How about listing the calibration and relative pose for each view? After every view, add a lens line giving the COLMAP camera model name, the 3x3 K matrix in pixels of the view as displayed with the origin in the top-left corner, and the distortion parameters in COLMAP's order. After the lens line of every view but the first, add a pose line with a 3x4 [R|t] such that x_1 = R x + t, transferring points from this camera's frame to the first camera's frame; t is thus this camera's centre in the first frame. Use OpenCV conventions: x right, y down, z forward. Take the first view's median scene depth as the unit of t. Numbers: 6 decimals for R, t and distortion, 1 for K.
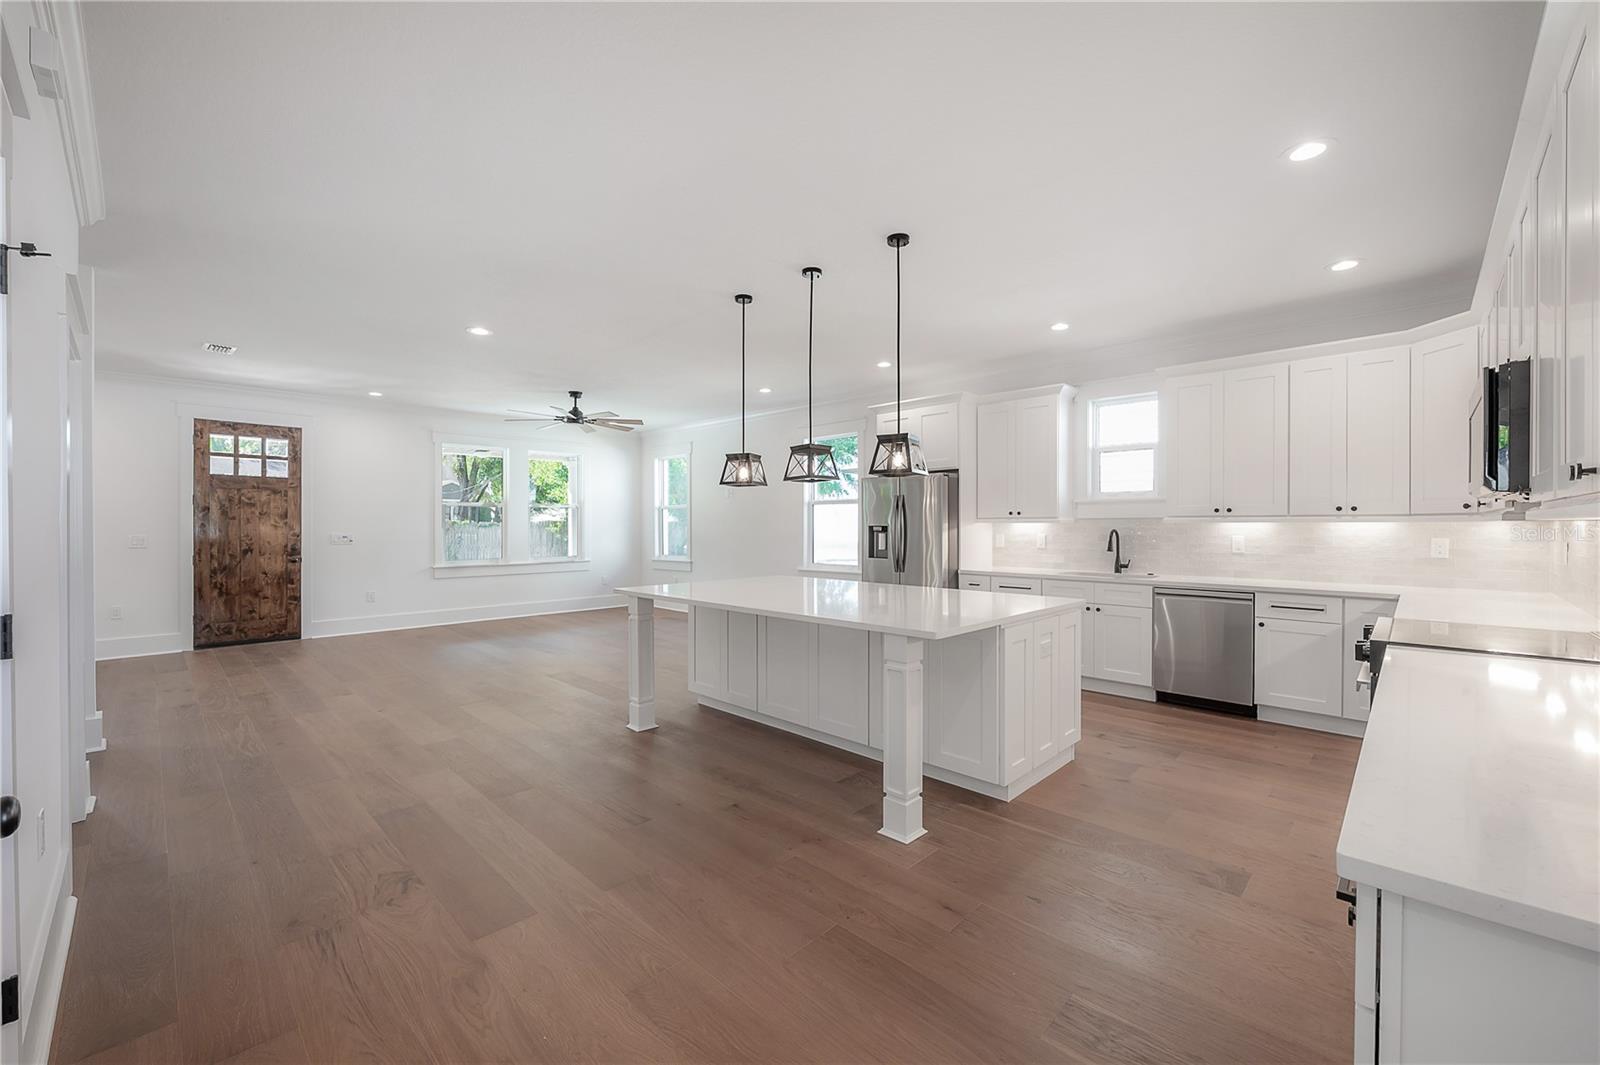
lens RADIAL K [[638.3, 0, 800.0], [0, 638.3, 532.5], [0, 0, 1]] dist [-0.002713, -0.000227]
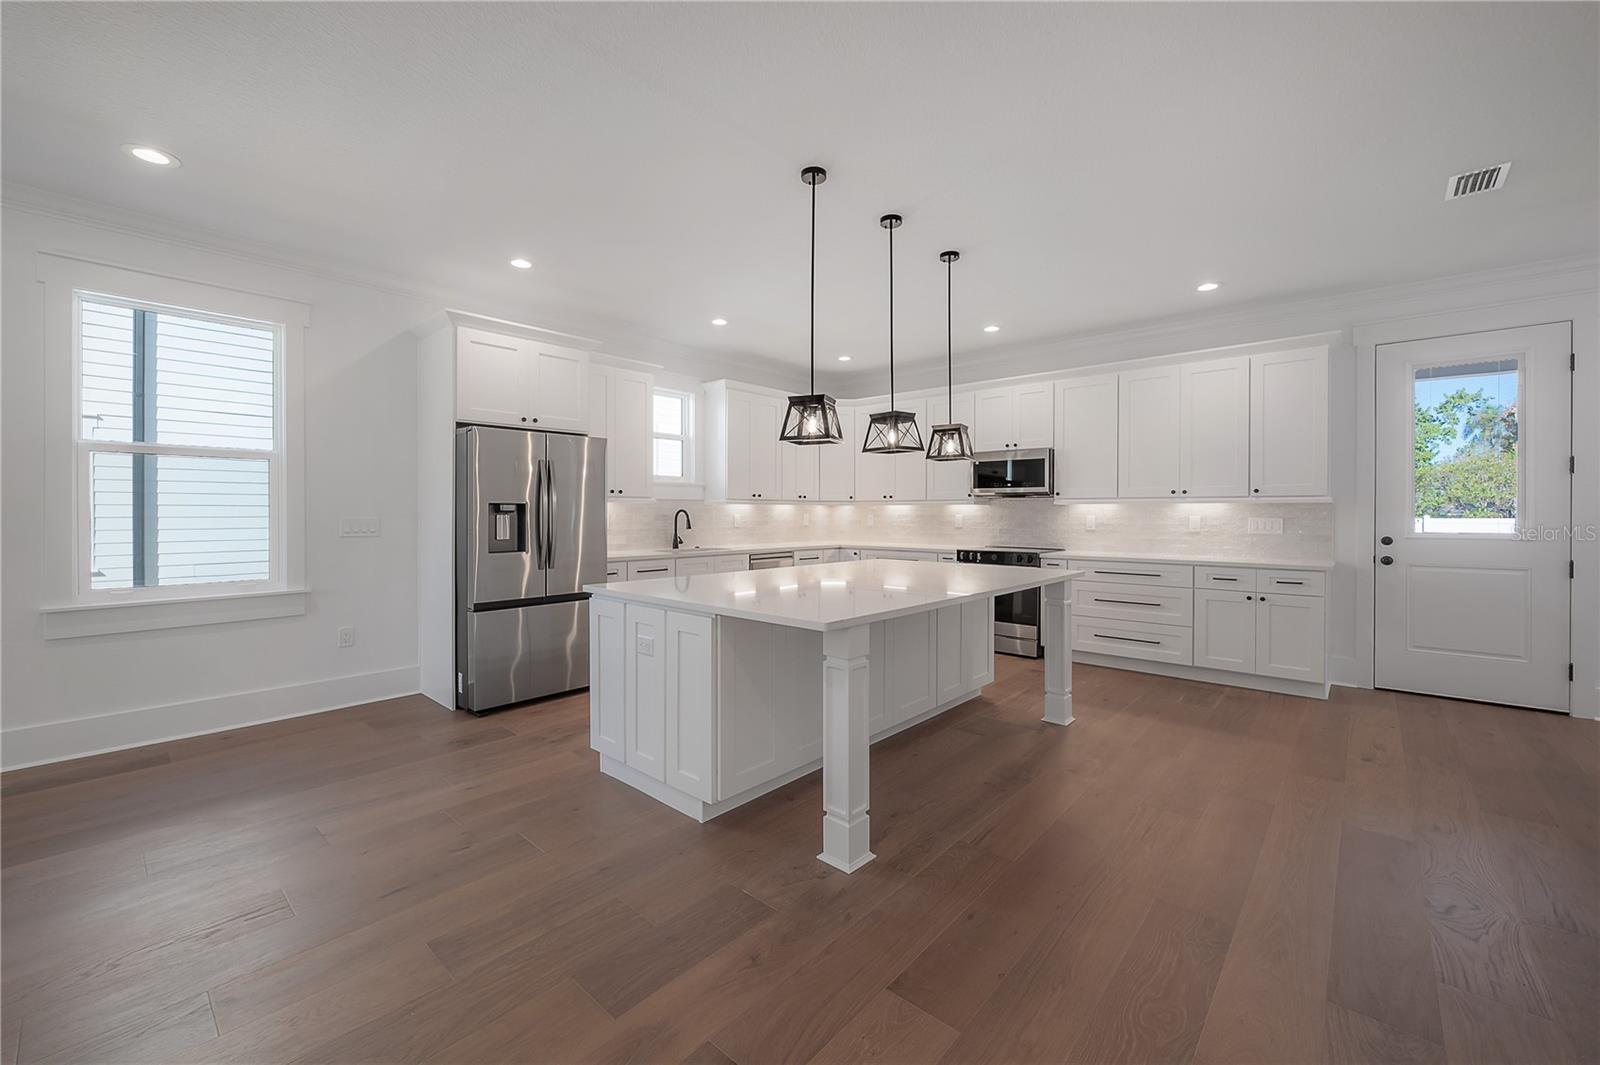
lens RADIAL K [[645.0, 0, 794.4], [0, 645.0, 513.6], [0, 0, 1]] dist [0.001375, 0.000010]
pose [[-0.038186, -0.000915, 0.999270, -0.632438], [0.010452, 0.999945, 0.001315, 0.002940], [-0.999216, 0.010495, -0.038174, 0.833854]]
